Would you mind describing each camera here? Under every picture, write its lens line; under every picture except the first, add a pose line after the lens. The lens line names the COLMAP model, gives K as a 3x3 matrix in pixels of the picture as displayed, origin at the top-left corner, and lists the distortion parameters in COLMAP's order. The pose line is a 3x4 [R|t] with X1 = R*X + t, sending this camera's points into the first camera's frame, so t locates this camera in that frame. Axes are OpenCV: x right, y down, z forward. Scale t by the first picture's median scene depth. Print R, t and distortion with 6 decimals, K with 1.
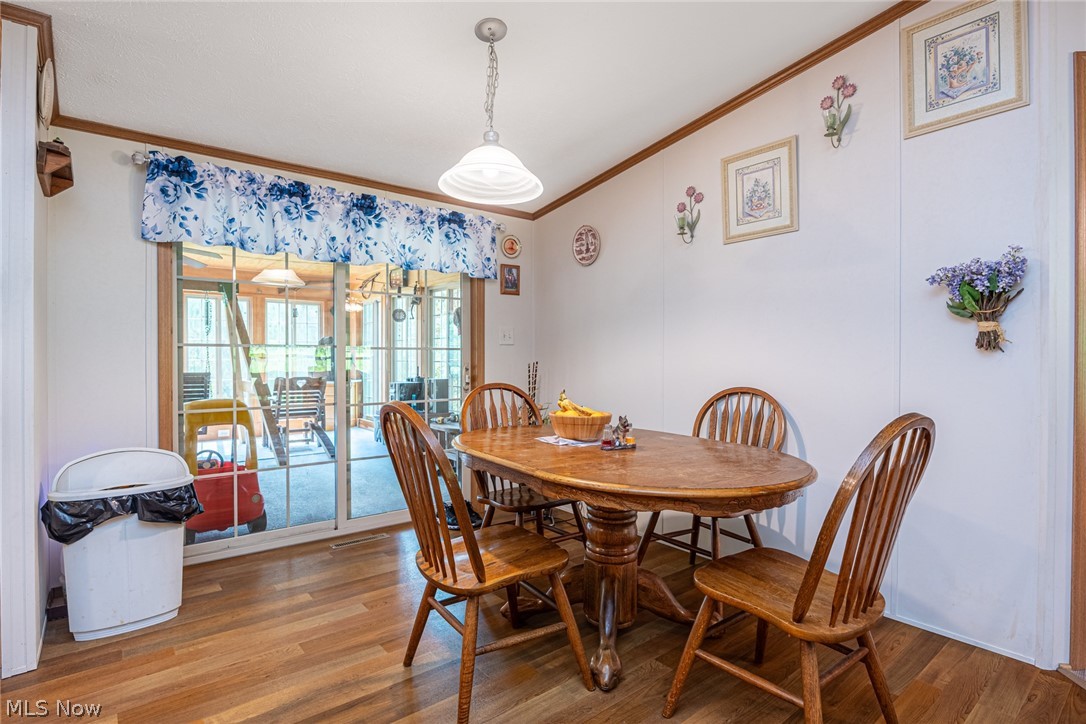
lens RADIAL K [[529.8, 0, 536.1], [0, 529.8, 357.1], [0, 0, 1]] dist [-0.002250, 0.000329]
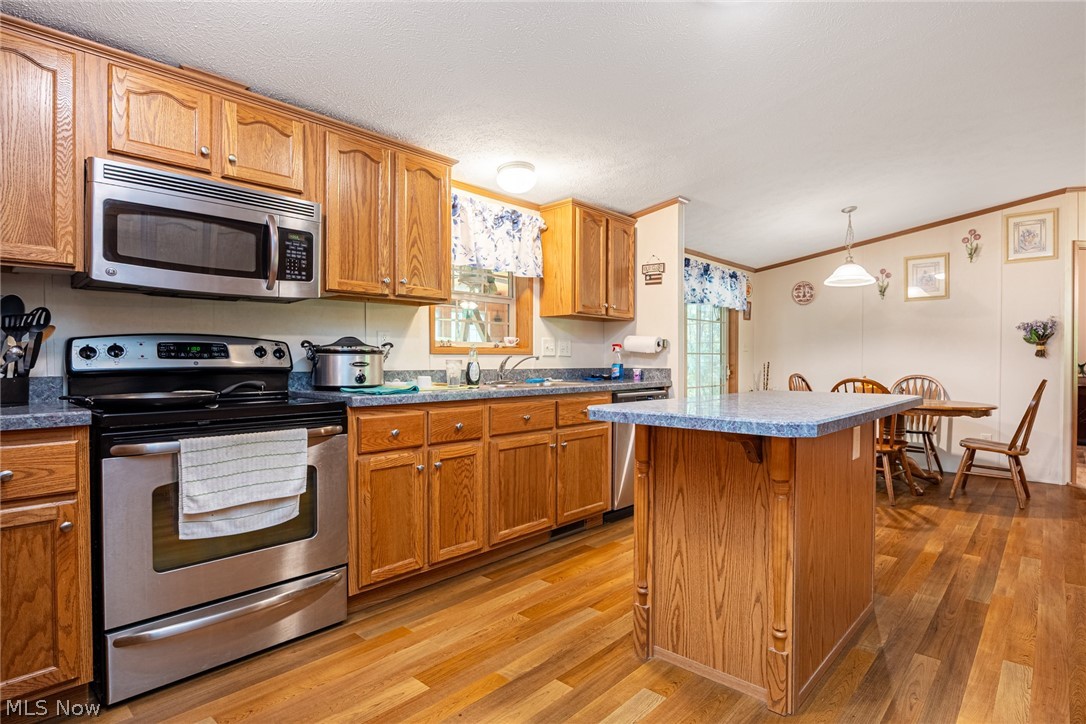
lens RADIAL K [[597.2, 0, 540.3], [0, 597.2, 358.1], [0, 0, 1]] dist [-0.000155, -0.003049]
pose [[0.975335, 0.000959, 0.220726, -1.549398], [-0.001458, 0.999997, 0.002094, -0.009935], [-0.220723, -0.002364, 0.975334, -0.904004]]
